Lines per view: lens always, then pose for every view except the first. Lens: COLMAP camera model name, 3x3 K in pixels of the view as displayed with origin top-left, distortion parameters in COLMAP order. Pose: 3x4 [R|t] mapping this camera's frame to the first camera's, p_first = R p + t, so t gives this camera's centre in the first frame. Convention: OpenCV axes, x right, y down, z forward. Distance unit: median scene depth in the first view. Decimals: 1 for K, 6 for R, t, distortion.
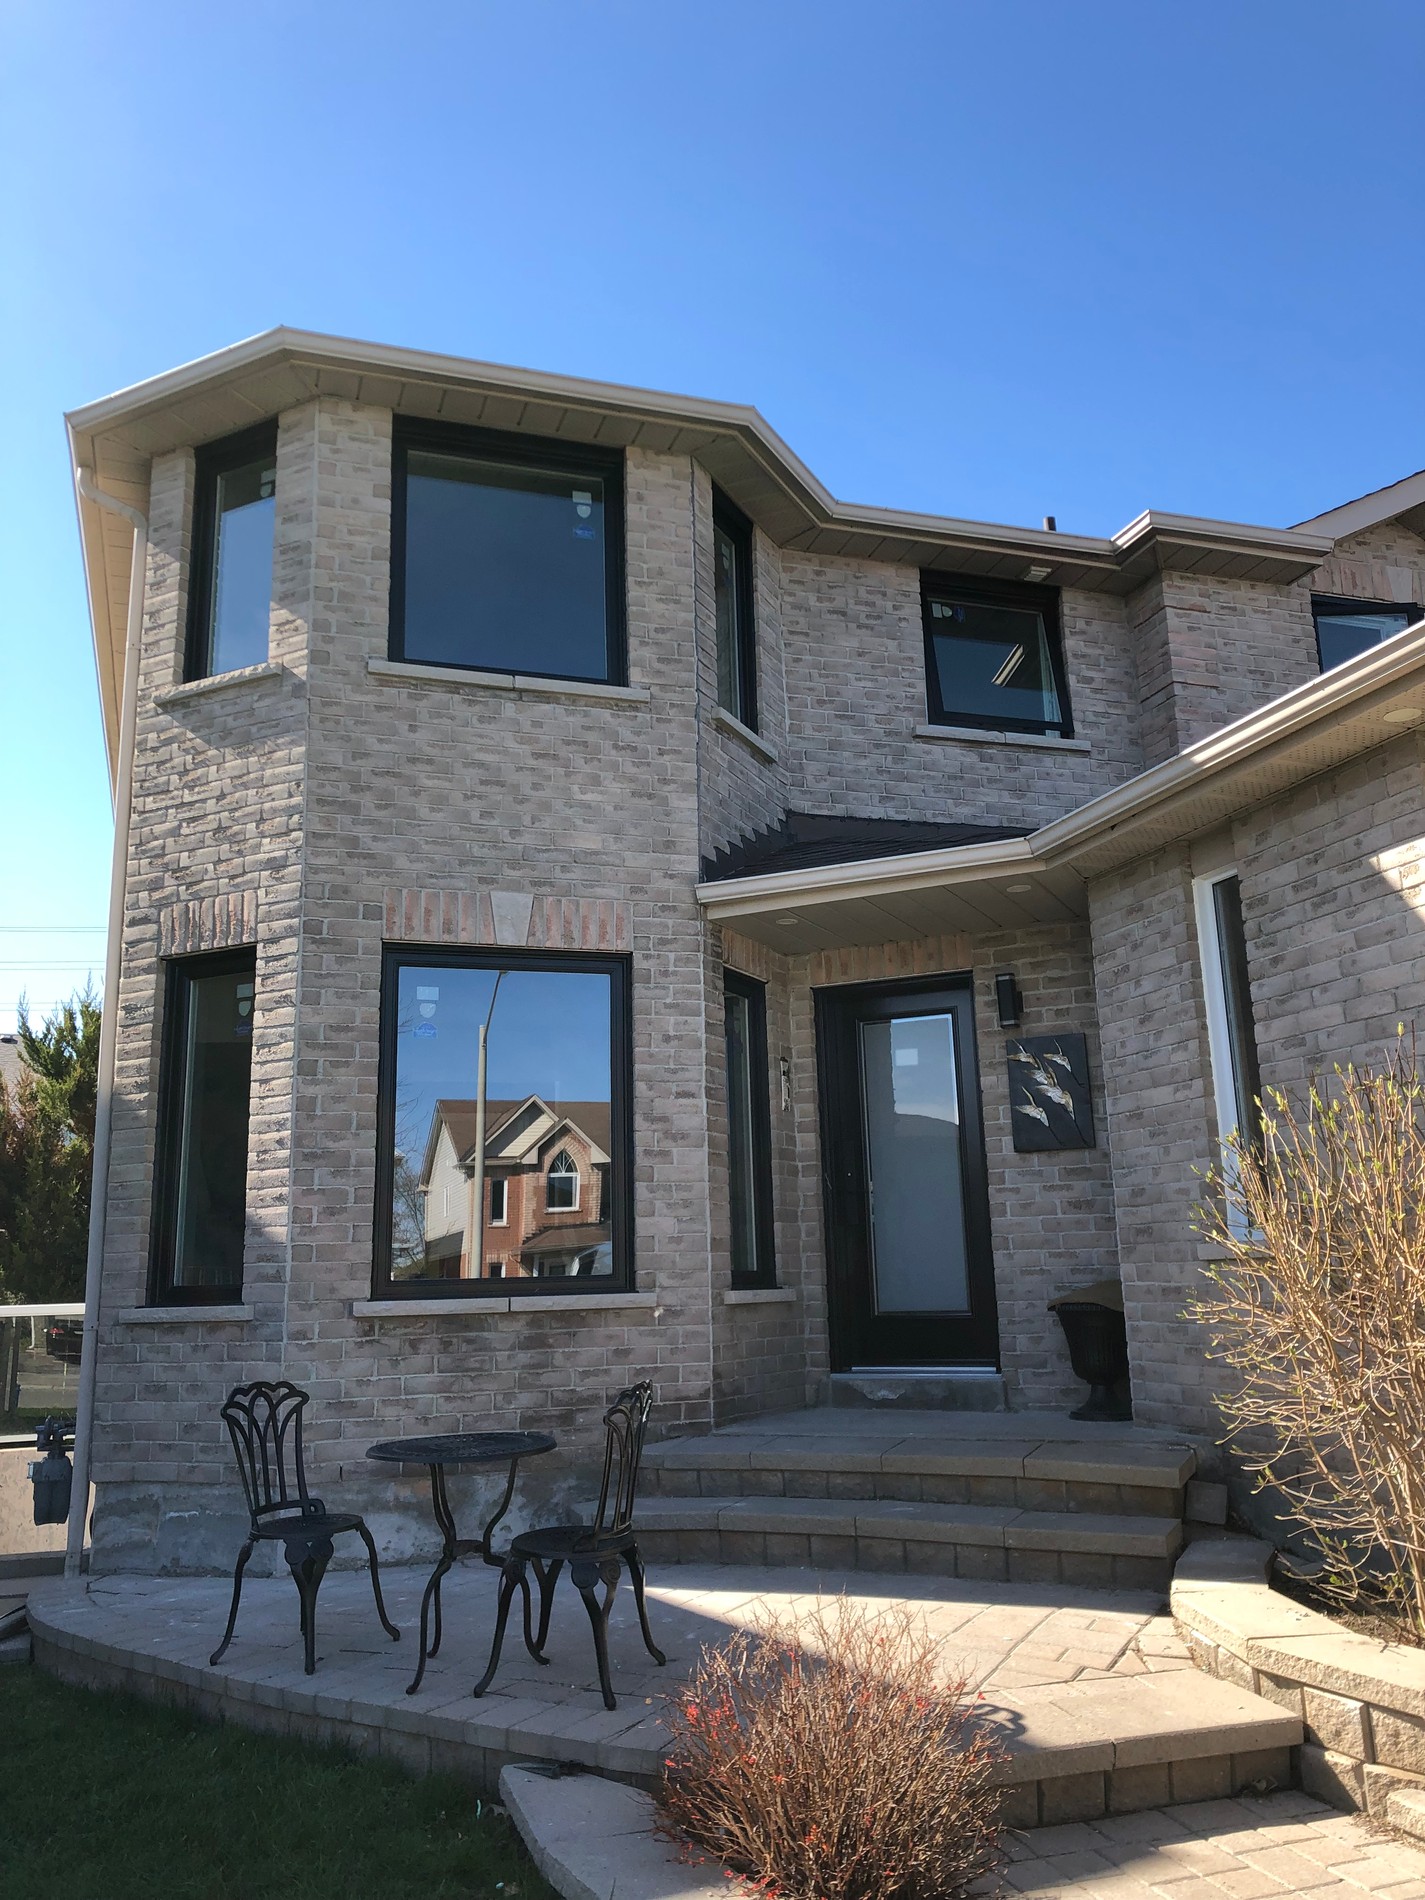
lens RADIAL K [[1554.4, 0, 708.1], [0, 1554.4, 901.8], [0, 0, 1]] dist [0.077710, -0.063954]
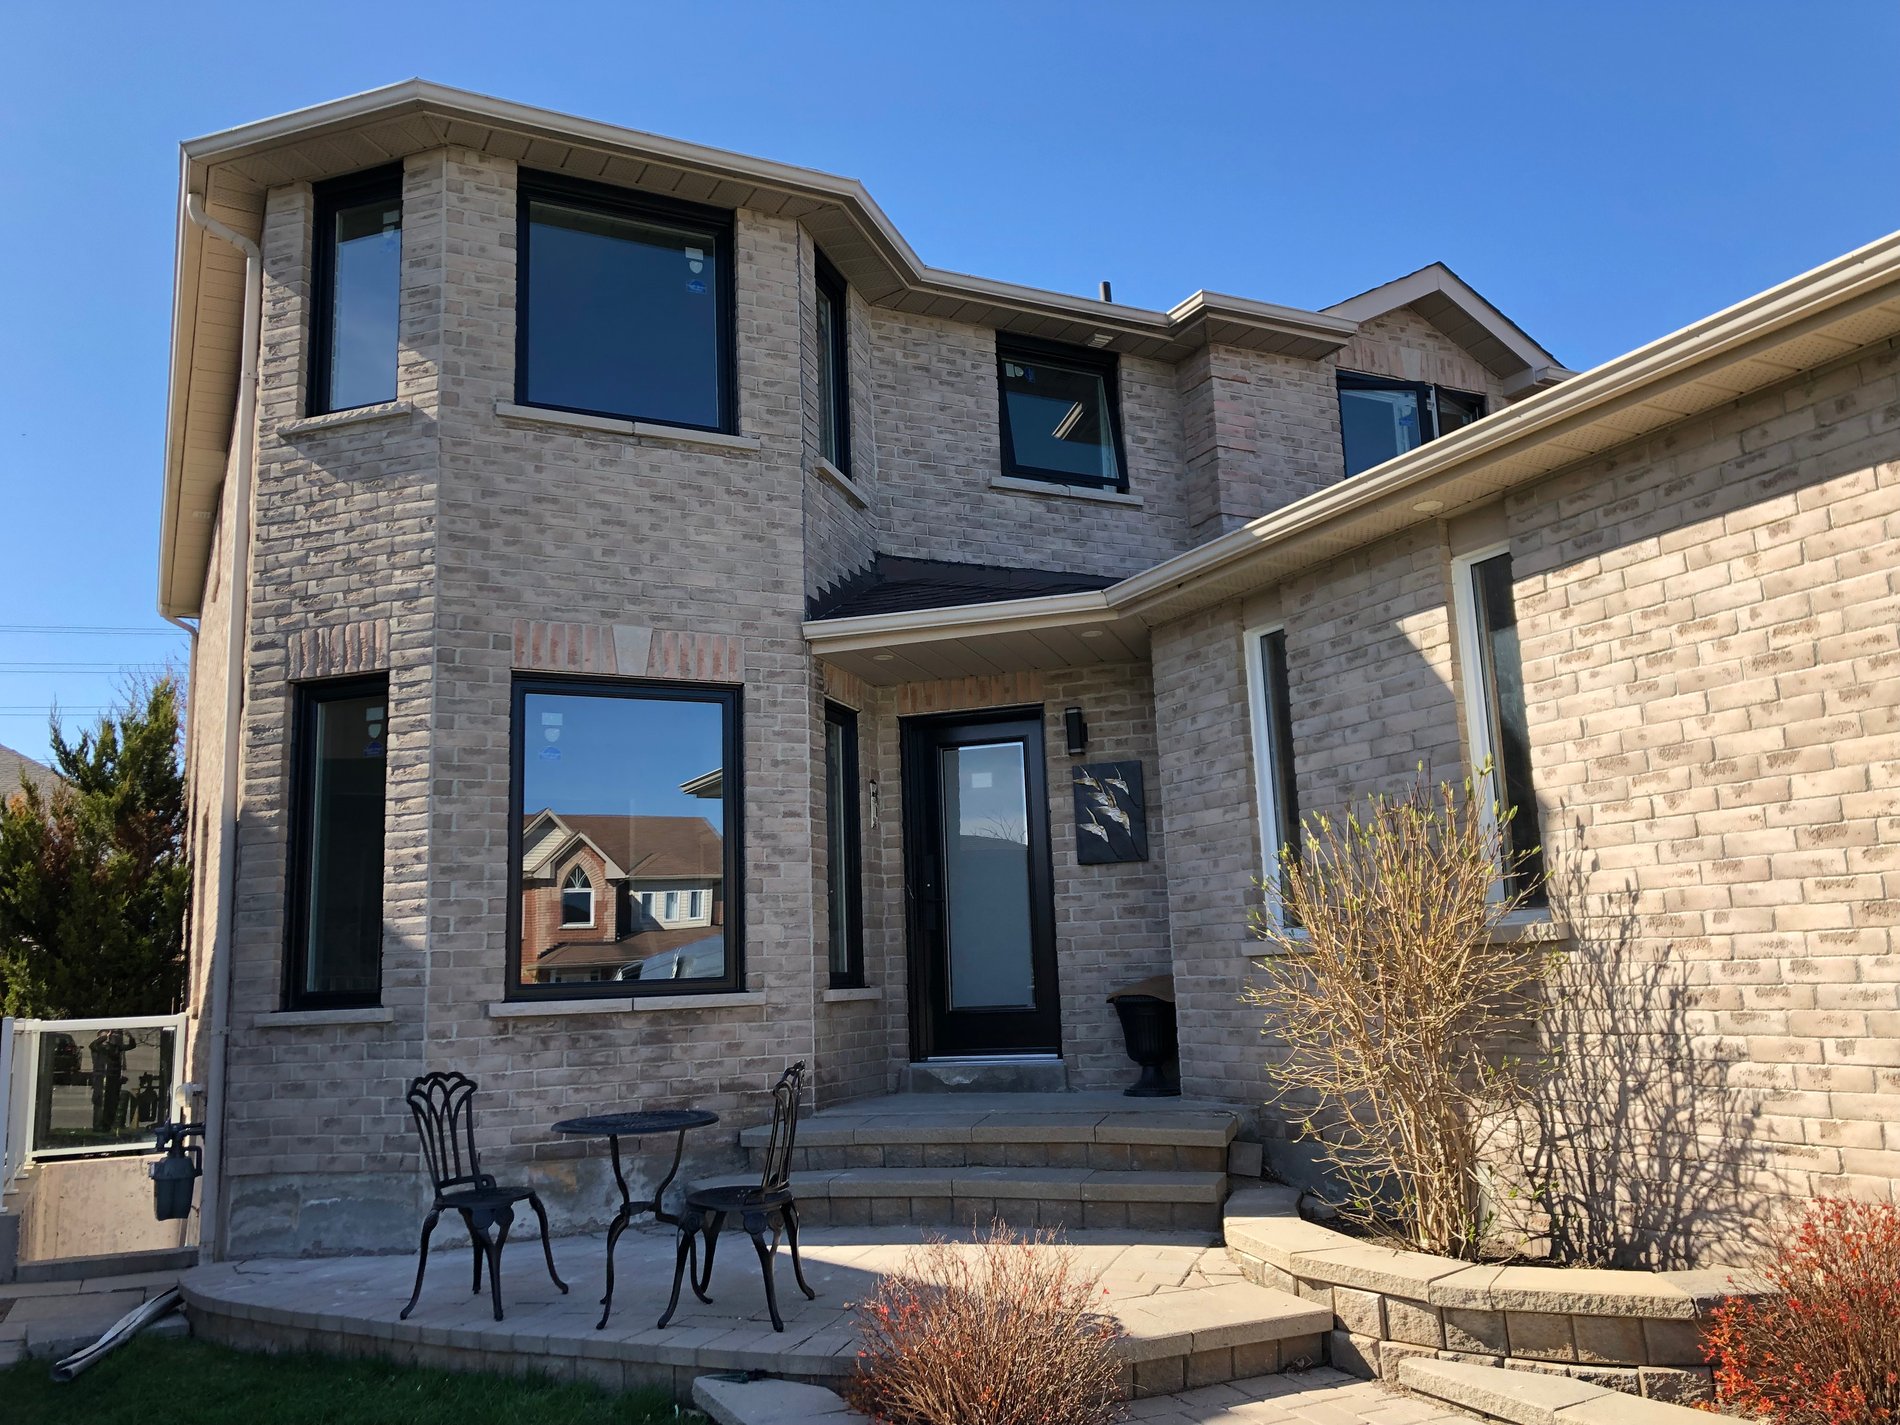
lens RADIAL K [[1554.4, 0, 949.1], [0, 1554.4, 668.1], [0, 0, 1]] dist [0.077710, -0.063954]
pose [[0.989039, 0.018538, 0.146488, -0.067492], [-0.023398, 0.999229, 0.031522, -0.016386], [-0.145791, -0.034604, 0.988710, -0.099806]]
